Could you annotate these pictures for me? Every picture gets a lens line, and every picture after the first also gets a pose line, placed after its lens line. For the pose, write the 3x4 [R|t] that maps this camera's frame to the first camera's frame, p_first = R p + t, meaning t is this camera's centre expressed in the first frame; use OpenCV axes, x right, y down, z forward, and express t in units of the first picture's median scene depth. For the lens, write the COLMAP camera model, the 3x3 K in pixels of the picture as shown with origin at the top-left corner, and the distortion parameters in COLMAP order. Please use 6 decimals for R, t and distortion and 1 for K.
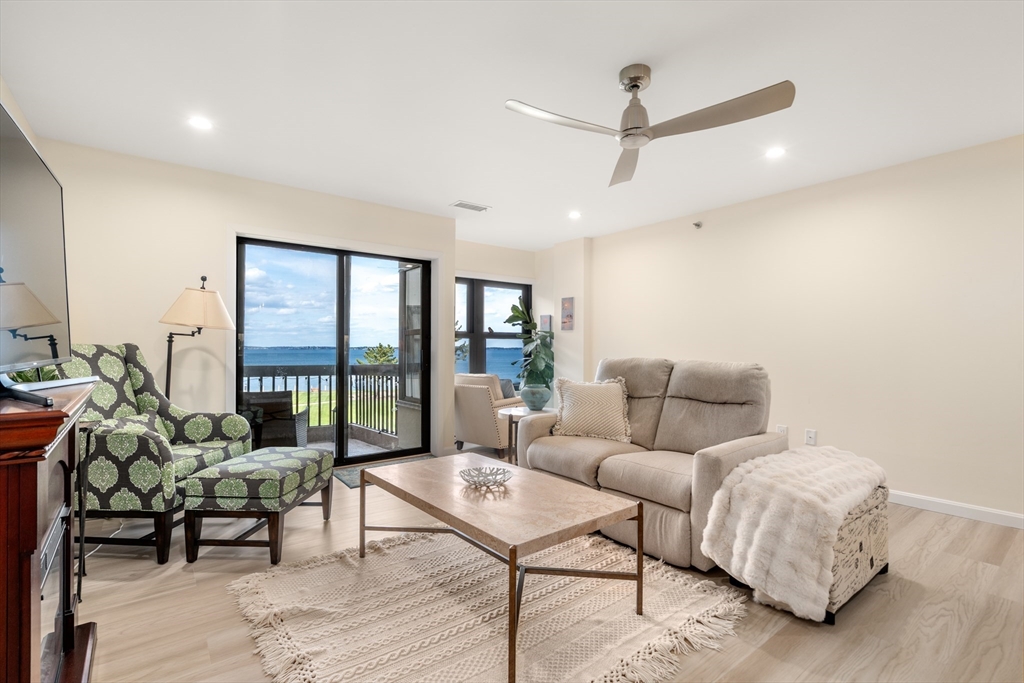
lens RADIAL K [[476.5, 0, 514.2], [0, 476.5, 348.1], [0, 0, 1]] dist [-0.000212, -0.000112]
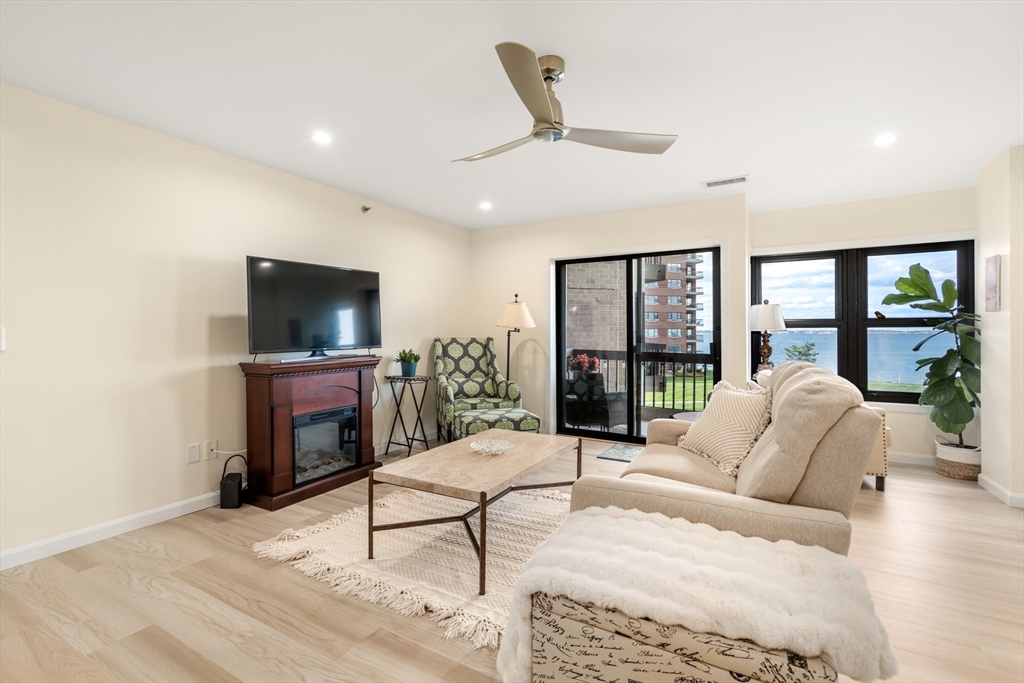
lens RADIAL K [[480.6, 0, 511.4], [0, 480.6, 334.0], [0, 0, 1]] dist [0.000840, 0.000045]
pose [[0.360710, 0.001927, -0.932676, 0.809301], [0.002629, 0.999992, 0.003083, -0.024174], [0.932674, -0.003564, 0.360702, 0.412590]]
